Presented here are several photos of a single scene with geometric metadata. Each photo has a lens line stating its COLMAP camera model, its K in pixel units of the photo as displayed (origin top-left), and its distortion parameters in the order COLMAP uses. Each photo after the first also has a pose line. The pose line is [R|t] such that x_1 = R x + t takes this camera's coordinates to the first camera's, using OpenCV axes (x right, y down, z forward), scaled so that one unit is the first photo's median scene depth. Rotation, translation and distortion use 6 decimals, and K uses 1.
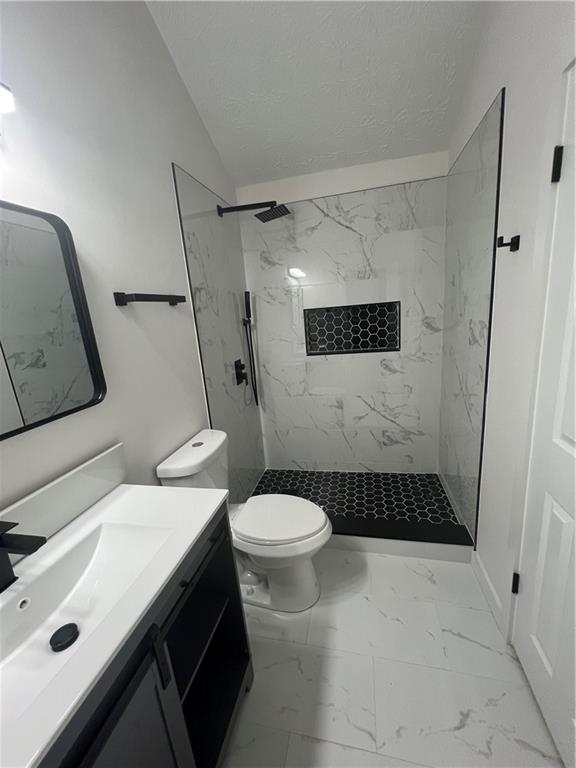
lens RADIAL K [[309.5, 0, 291.3], [0, 309.5, 384.2], [0, 0, 1]] dist [0.001083, 0.000381]
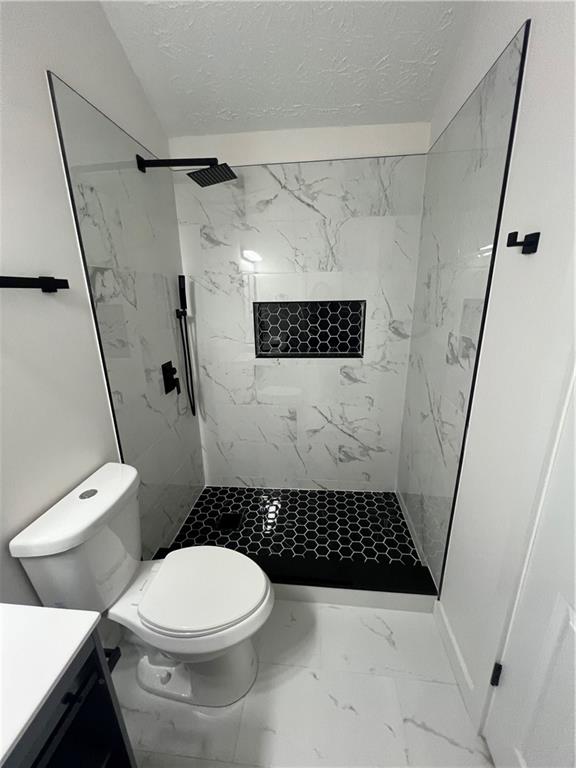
lens RADIAL K [[307.8, 0, 289.4], [0, 307.8, 384.9], [0, 0, 1]] dist [0.001158, 0.000088]
pose [[0.990774, 0.026877, 0.132830, 0.042061], [-0.033782, 0.998178, 0.050003, -0.084566], [-0.131244, -0.054029, 0.989877, 0.206651]]
